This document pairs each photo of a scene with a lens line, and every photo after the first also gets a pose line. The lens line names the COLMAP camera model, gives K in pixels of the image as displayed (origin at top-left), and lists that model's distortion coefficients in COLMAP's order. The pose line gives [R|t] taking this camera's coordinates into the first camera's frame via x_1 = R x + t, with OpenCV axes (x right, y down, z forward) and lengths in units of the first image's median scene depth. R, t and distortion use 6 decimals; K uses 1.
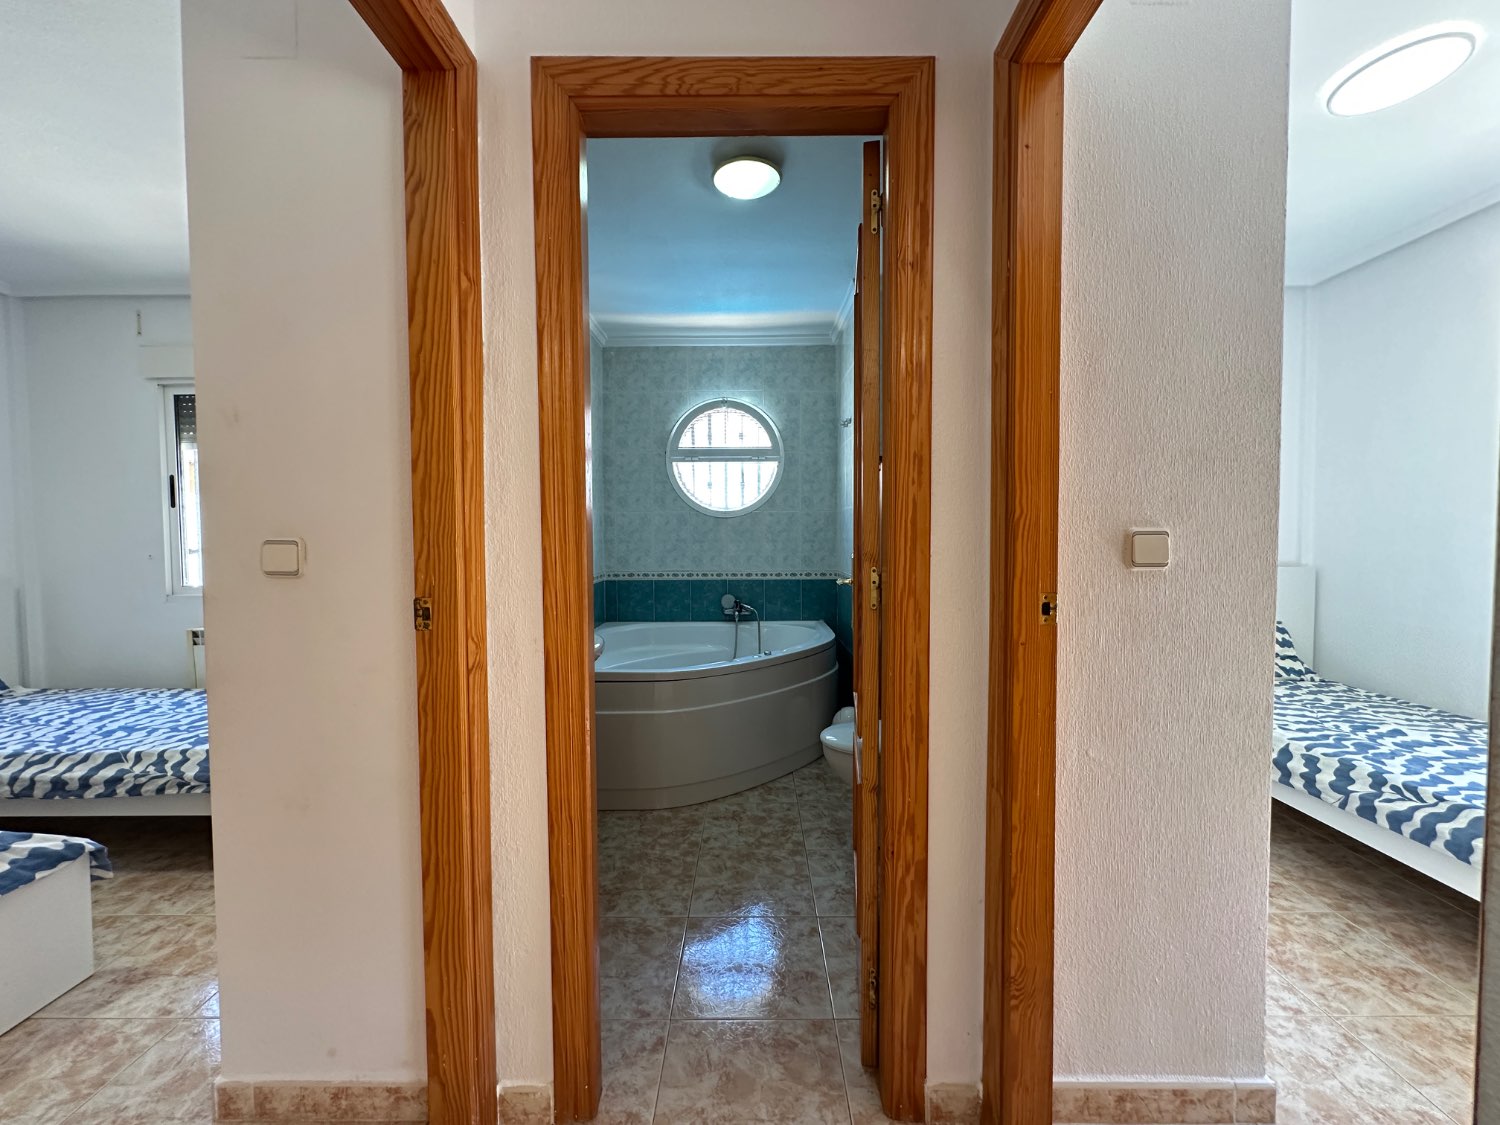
lens RADIAL K [[596.7, 0, 752.7], [0, 596.7, 564.4], [0, 0, 1]] dist [-0.001005, -0.000067]
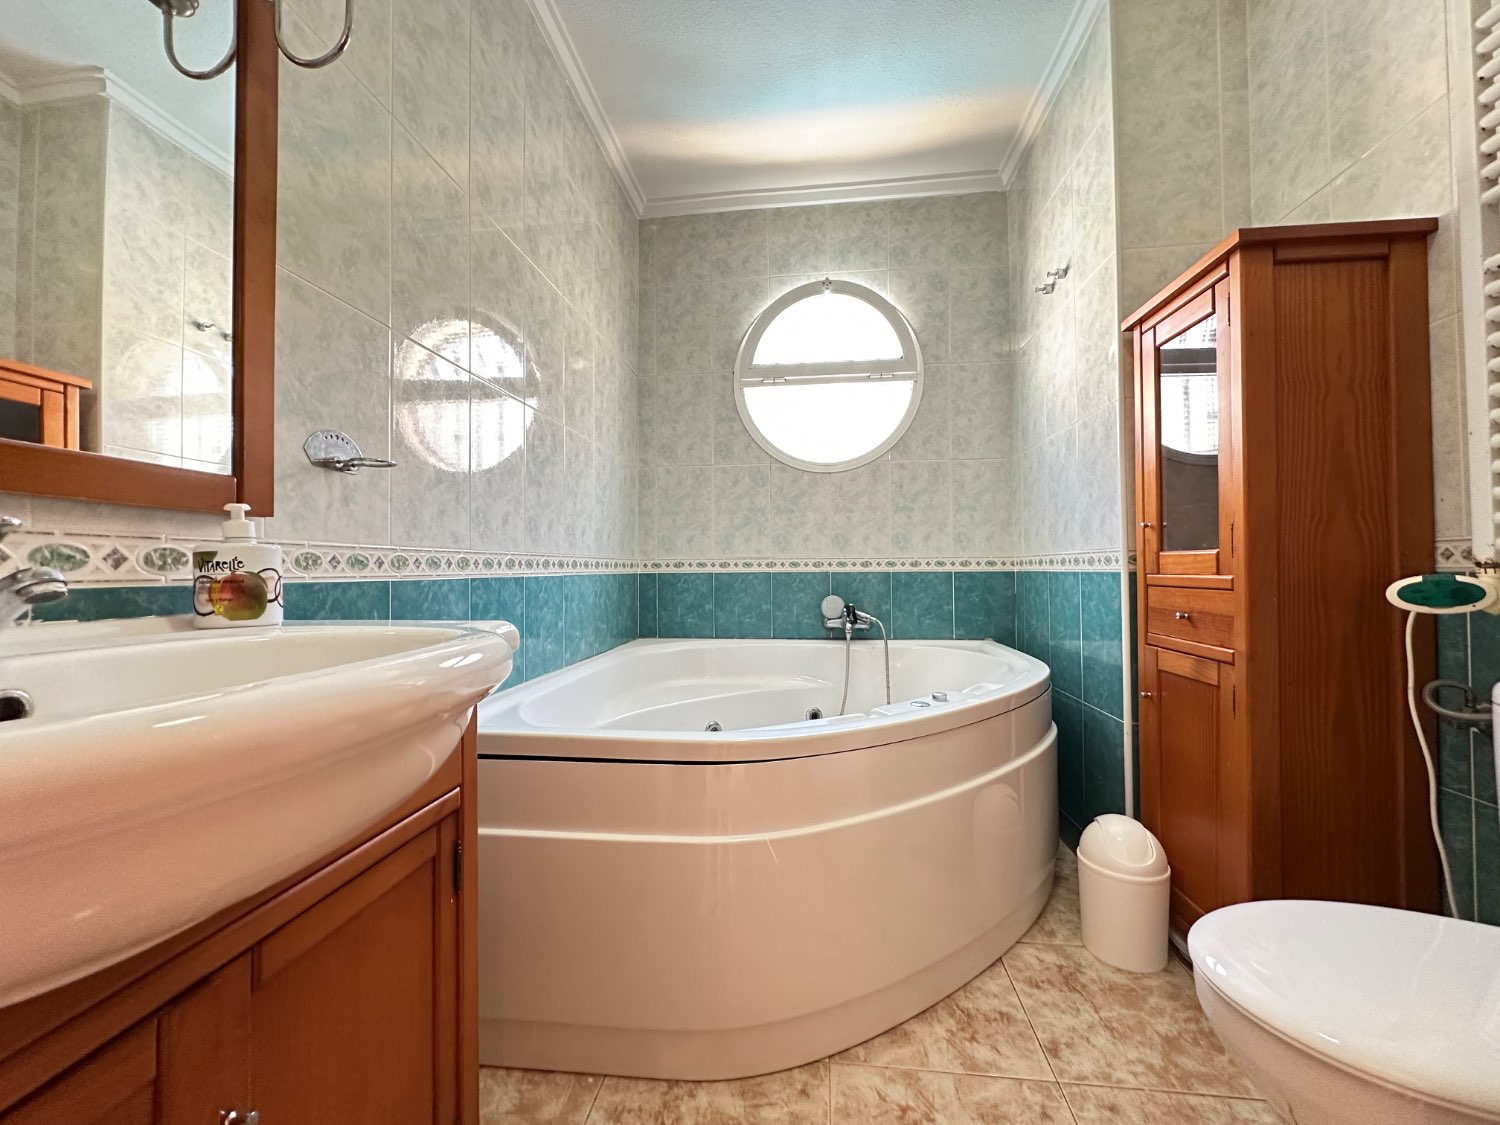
lens RADIAL K [[596.7, 0, 749.0], [0, 596.7, 564.8], [0, 0, 1]] dist [-0.001005, -0.000067]
pose [[0.993065, -0.002268, -0.117543, -0.054530], [-0.003880, 0.998637, -0.052052, 0.051046], [0.117501, 0.052147, 0.991703, 0.377902]]
